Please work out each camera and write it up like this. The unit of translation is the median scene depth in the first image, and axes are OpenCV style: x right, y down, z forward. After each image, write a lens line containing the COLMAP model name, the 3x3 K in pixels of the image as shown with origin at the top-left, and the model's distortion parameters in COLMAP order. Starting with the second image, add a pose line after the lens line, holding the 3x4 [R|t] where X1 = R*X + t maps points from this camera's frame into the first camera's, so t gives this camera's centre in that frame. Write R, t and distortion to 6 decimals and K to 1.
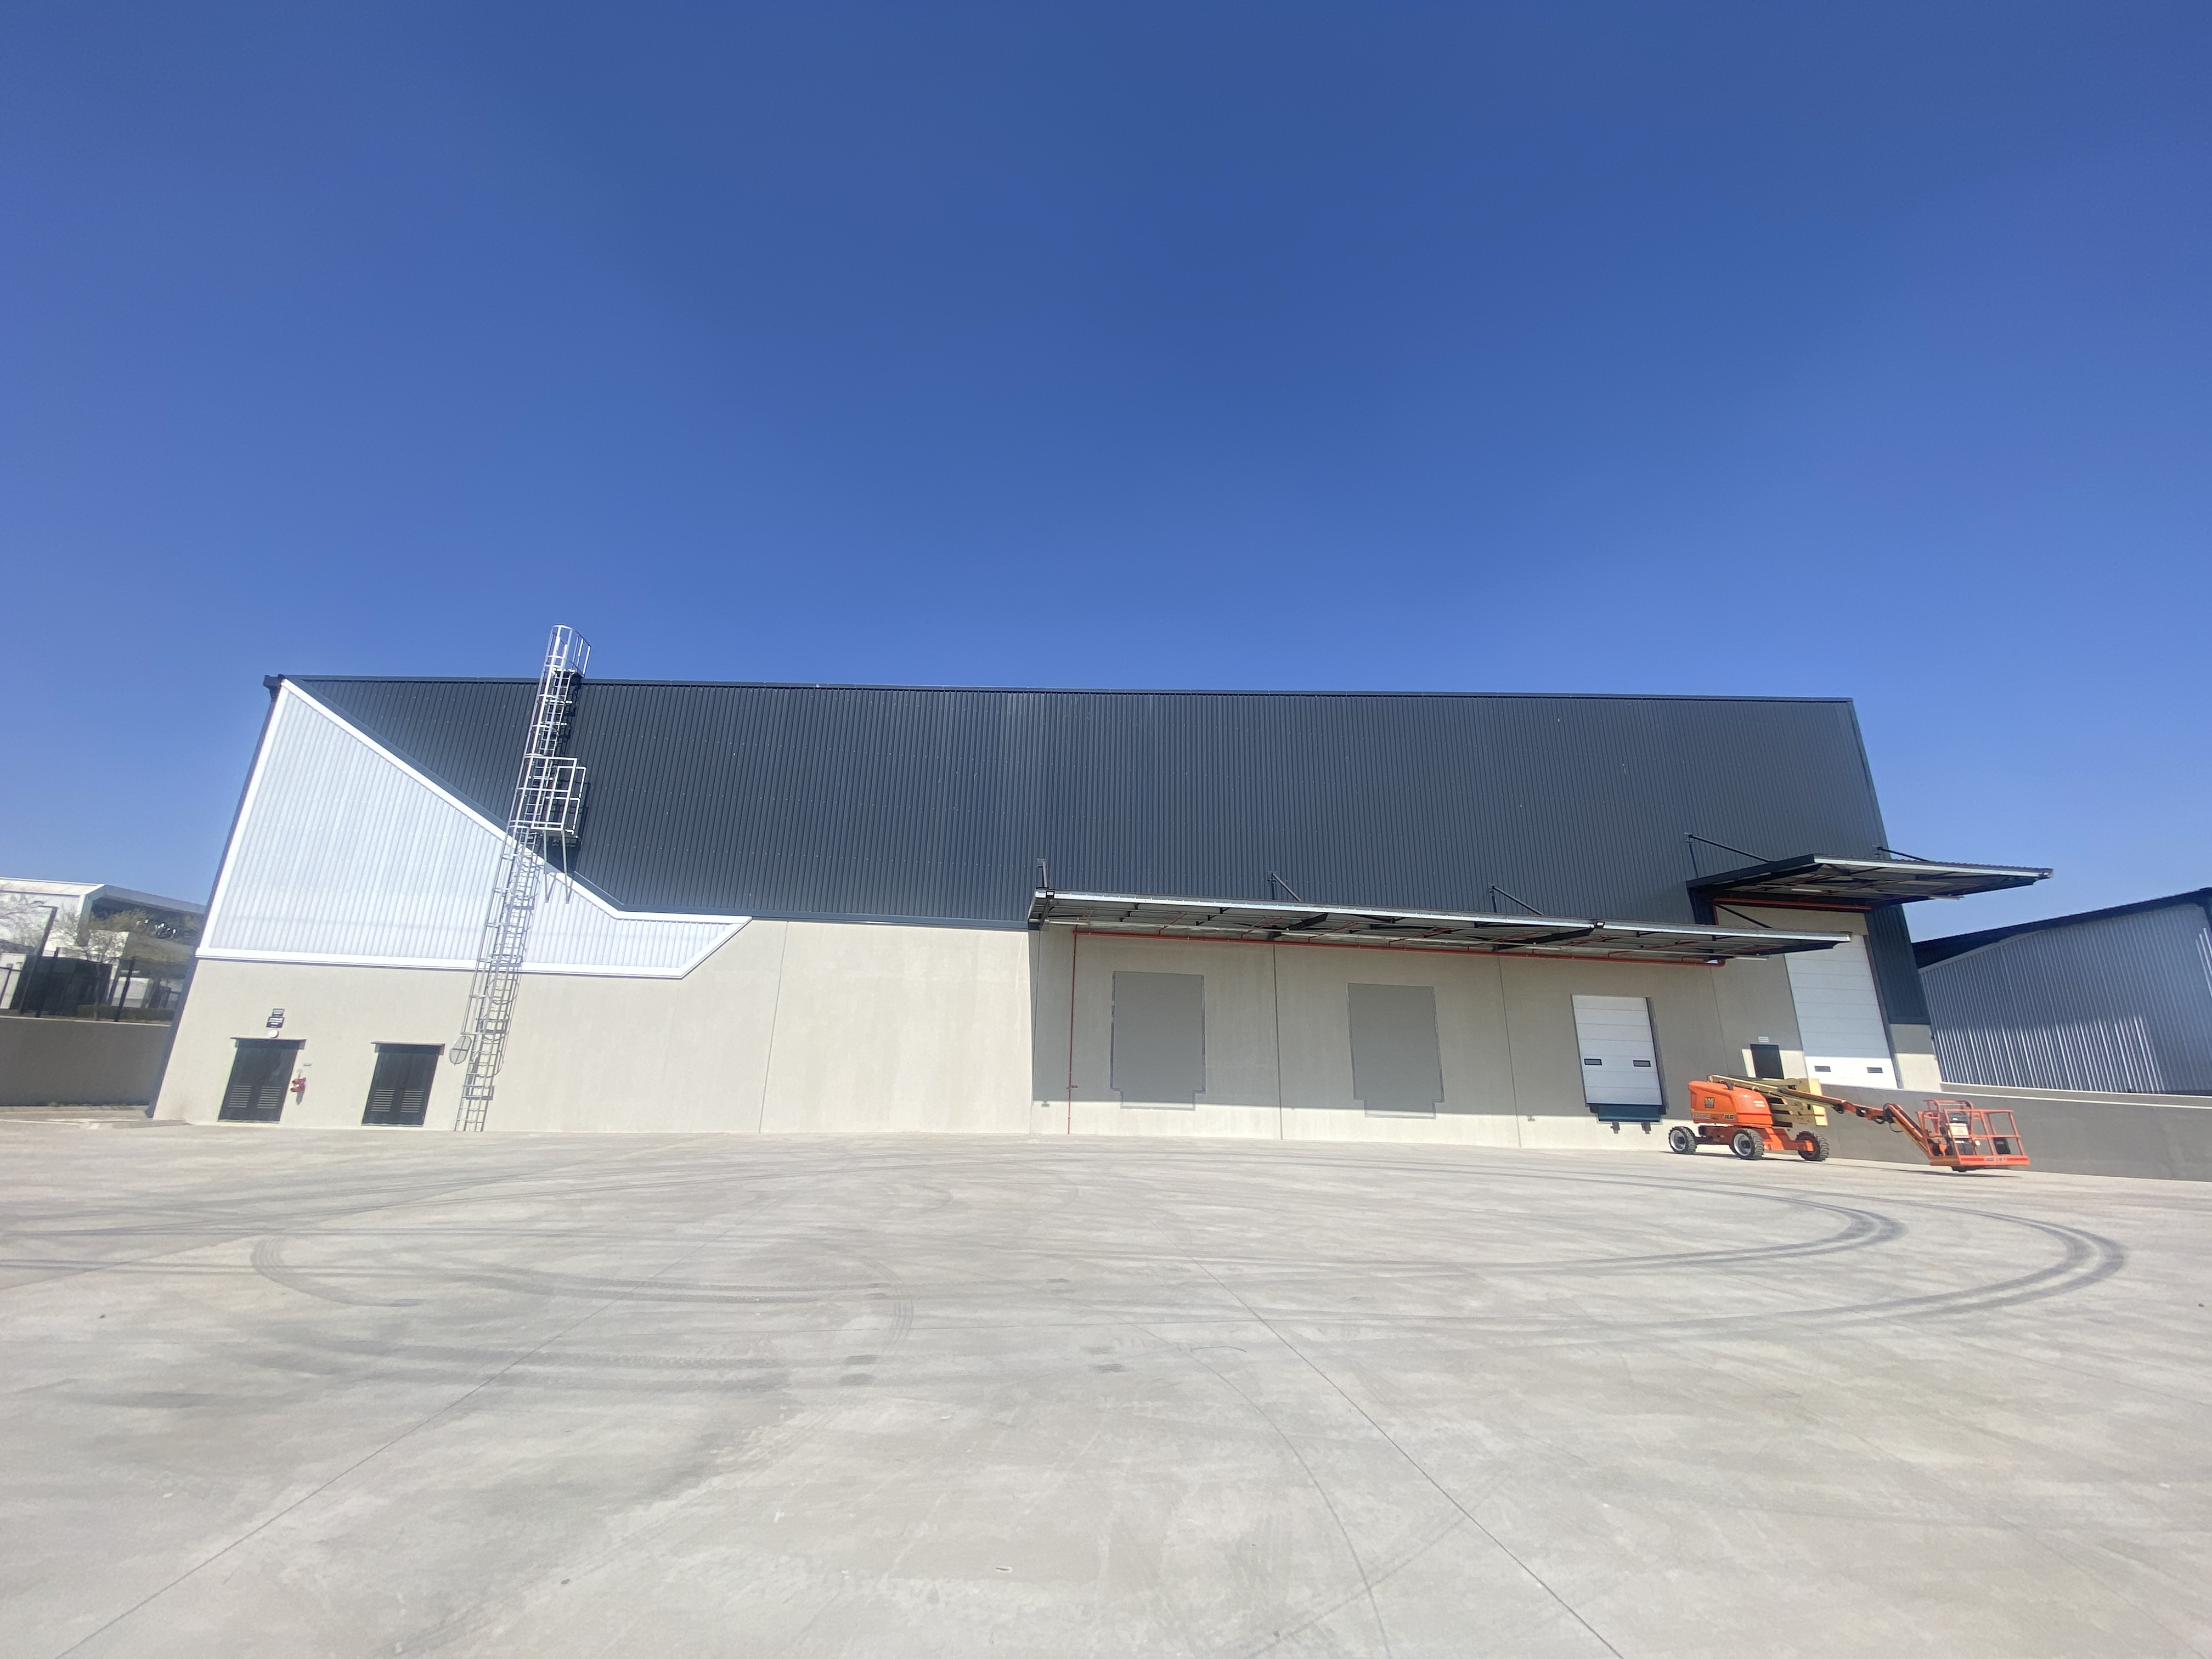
lens RADIAL K [[907.2, 0, 1106.0], [0, 907.2, 829.5], [0, 0, 1]] dist [-0.000982, -0.000411]
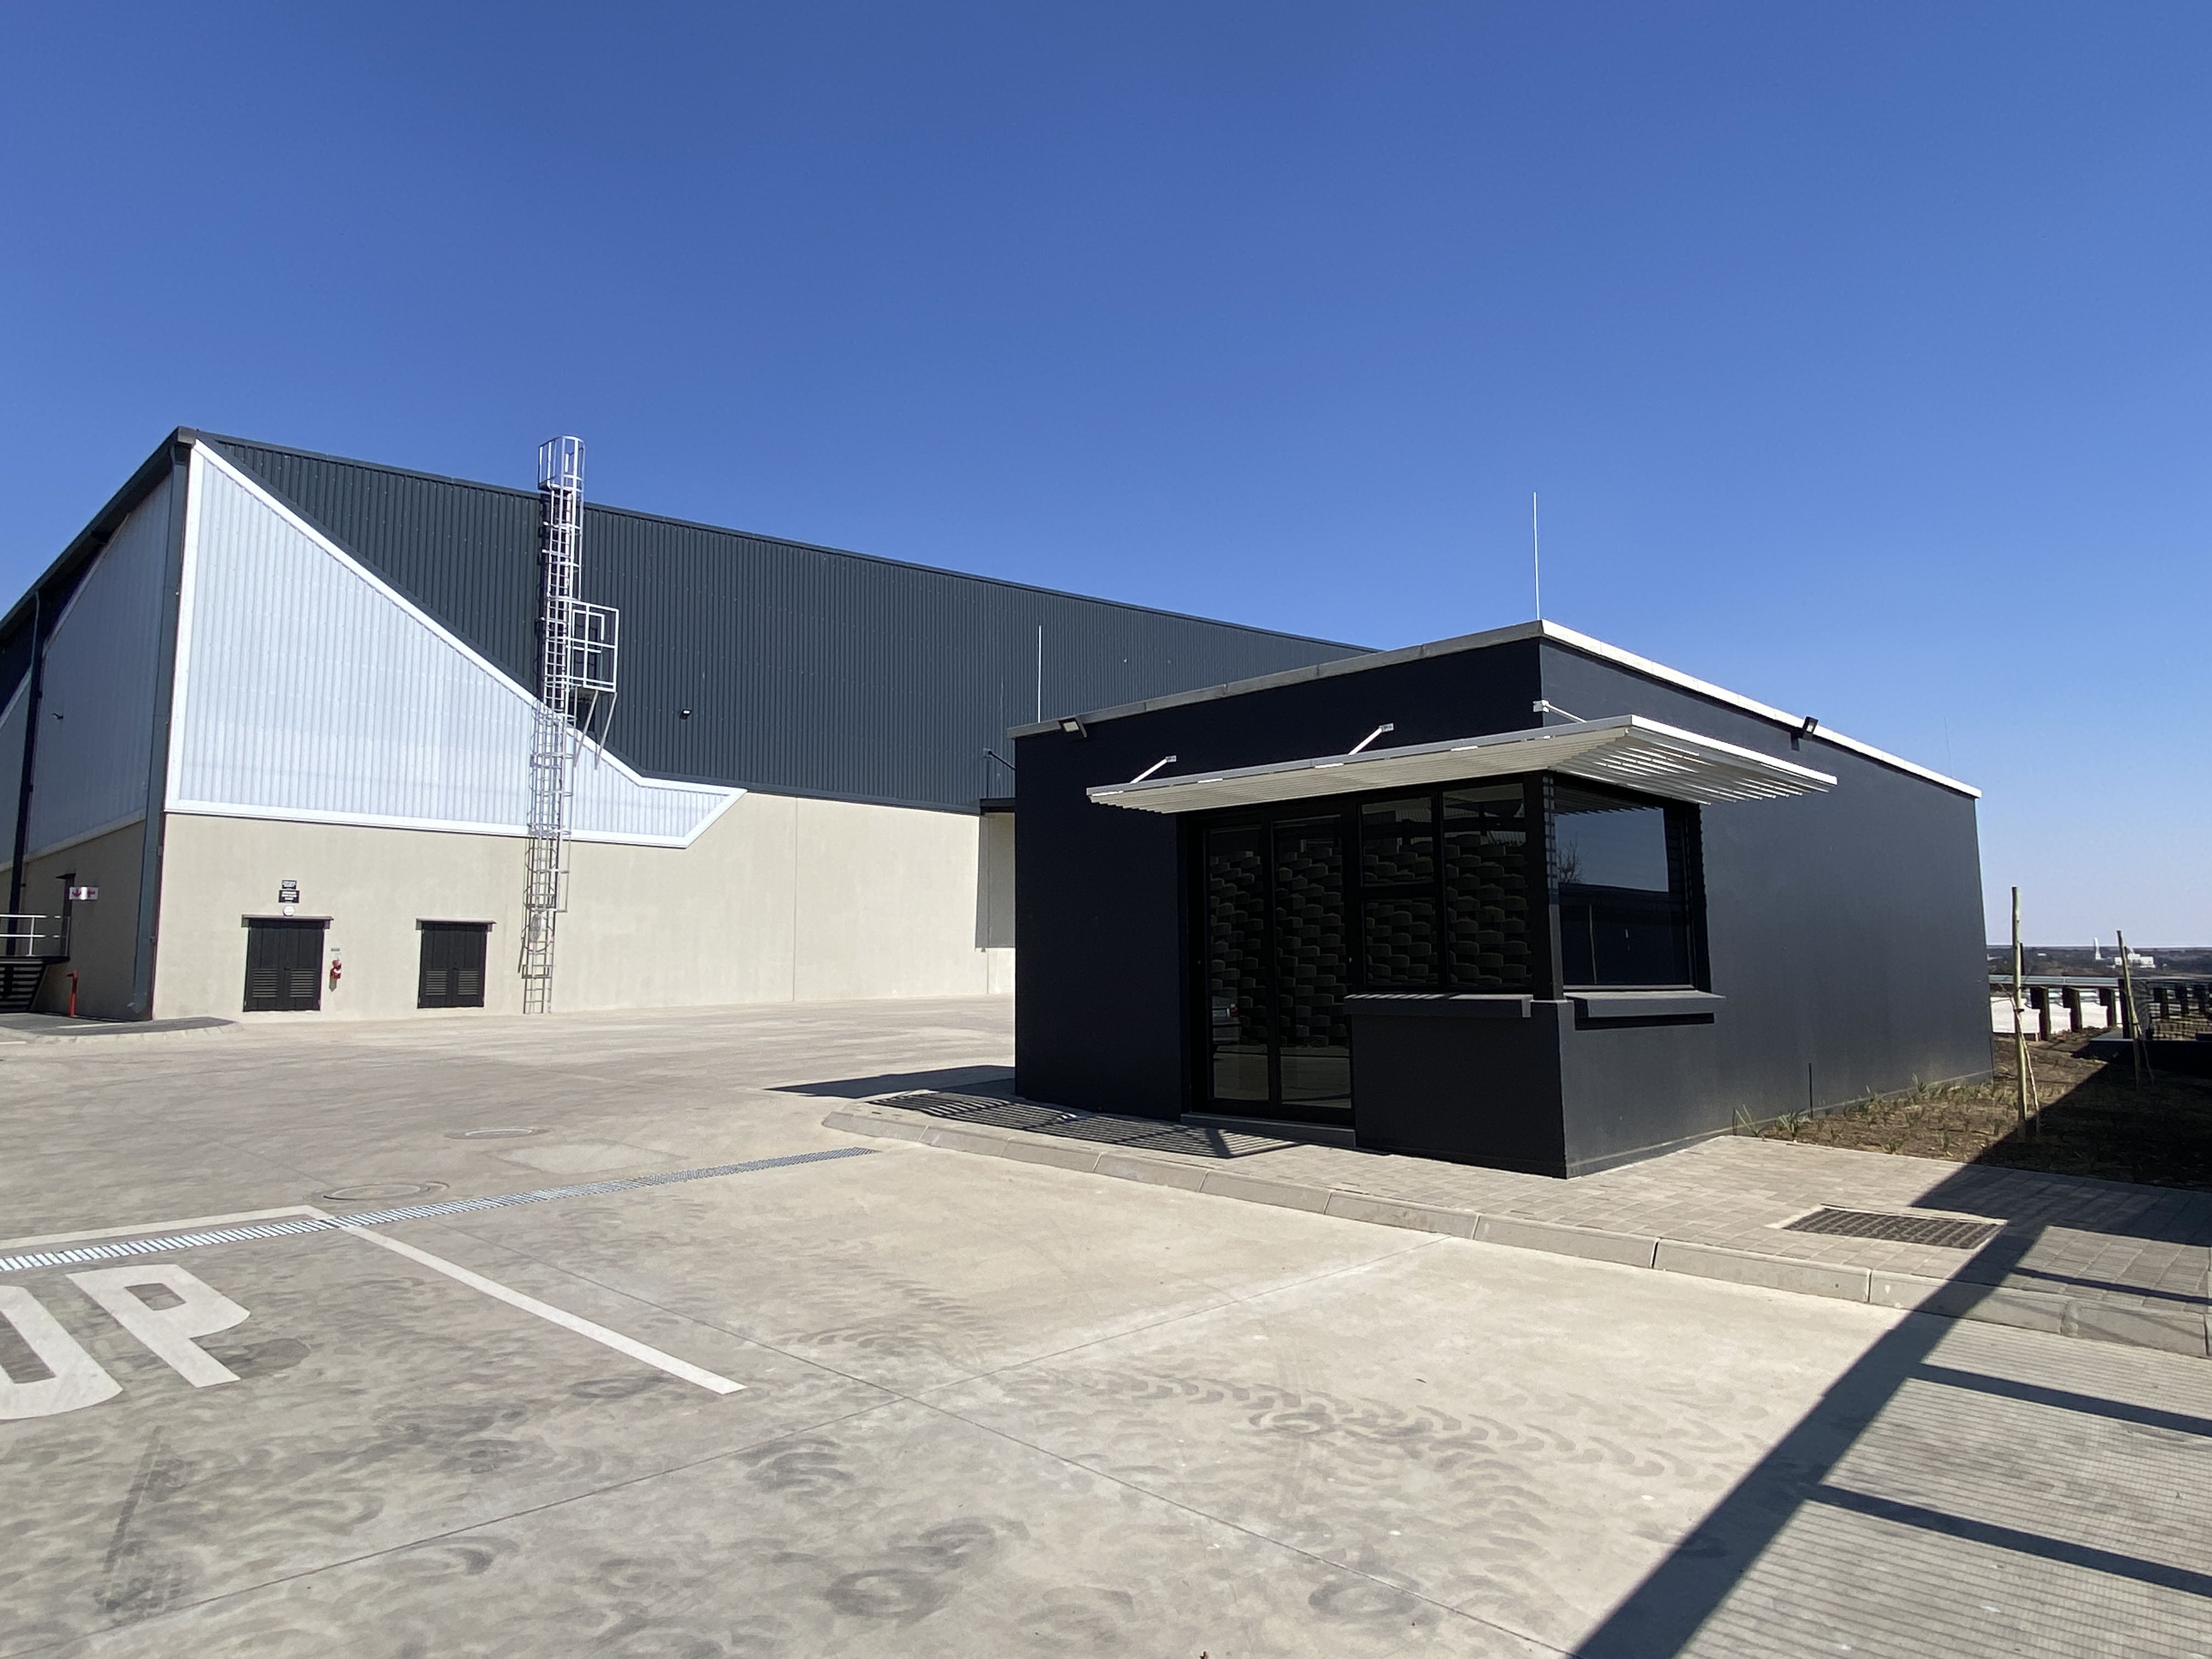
lens RADIAL K [[1347.0, 0, 1106.0], [0, 1347.0, 829.5], [0, 0, 1]] dist [0.000047, -0.000196]
pose [[0.776388, 0.035273, 0.629267, -1.029392], [-0.156338, 0.978006, 0.138067, -0.122716], [-0.610557, -0.205572, 0.764827, -0.350797]]
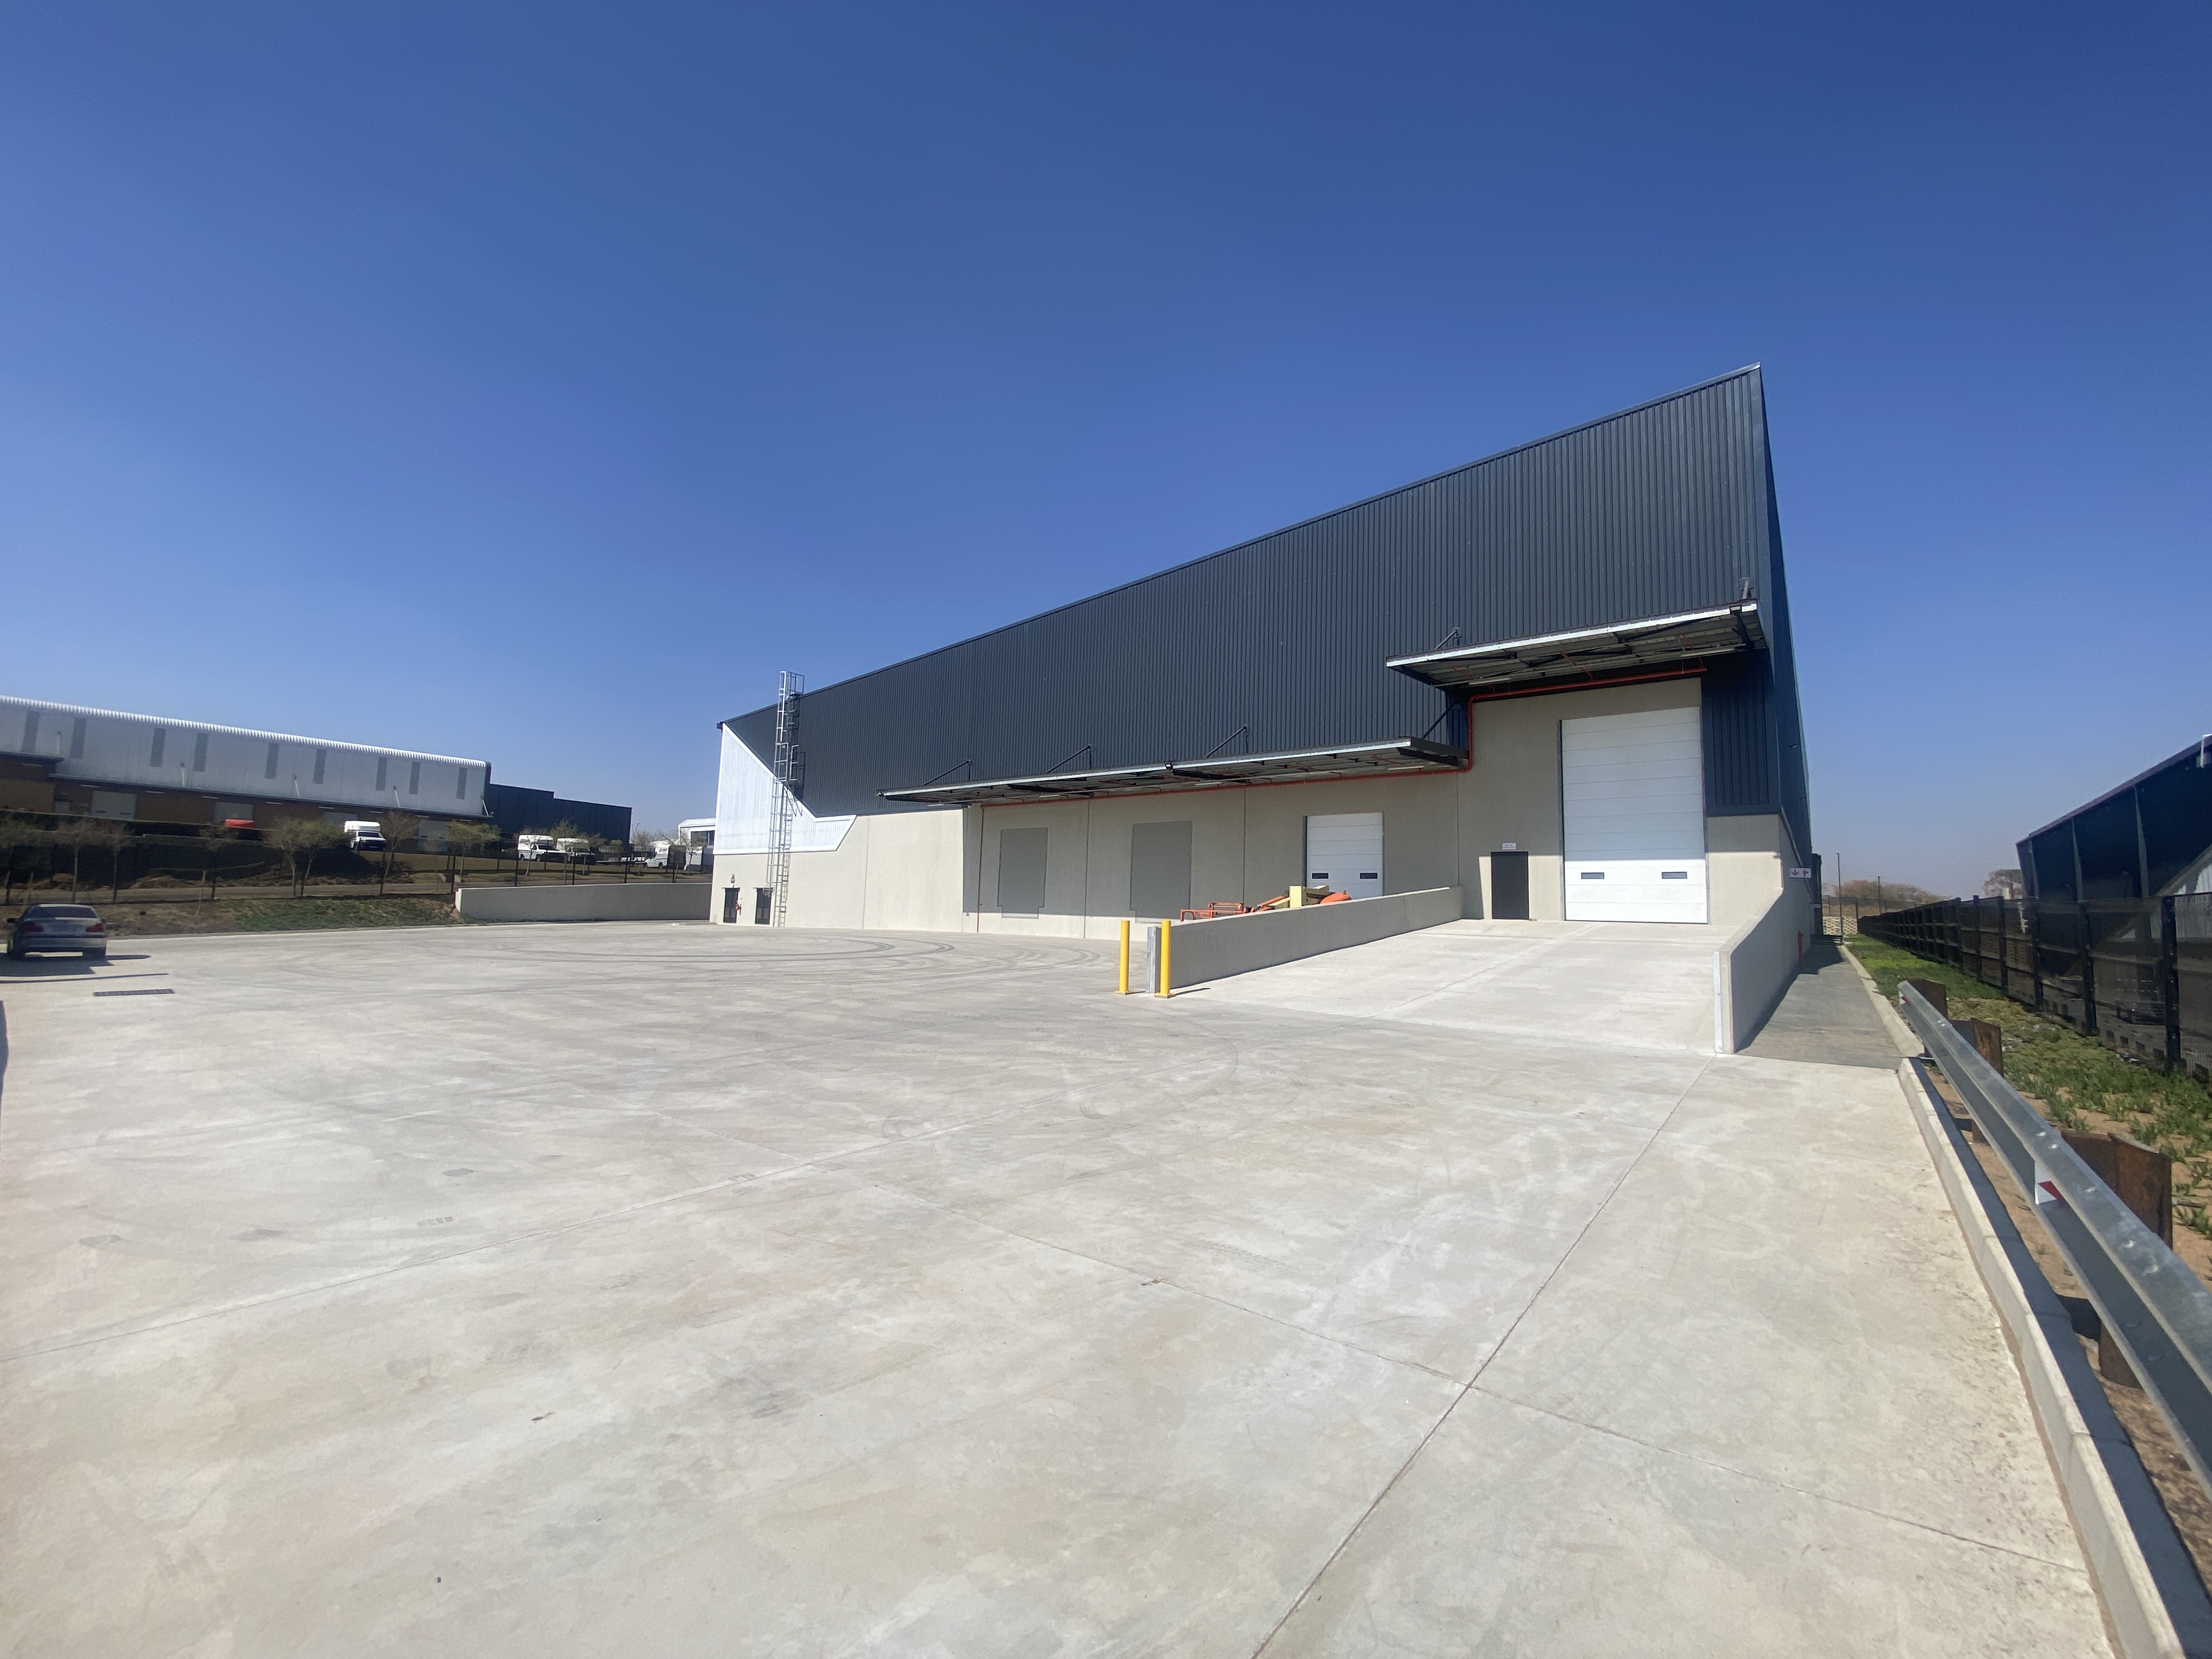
lens RADIAL K [[907.2, 0, 1106.0], [0, 907.2, 829.5], [0, 0, 1]] dist [-0.000982, -0.000411]
pose [[0.702529, -0.072091, -0.707995, 1.239673], [0.192748, 0.976946, 0.091784, 0.056009], [0.685056, -0.200946, 0.700228, 0.074069]]
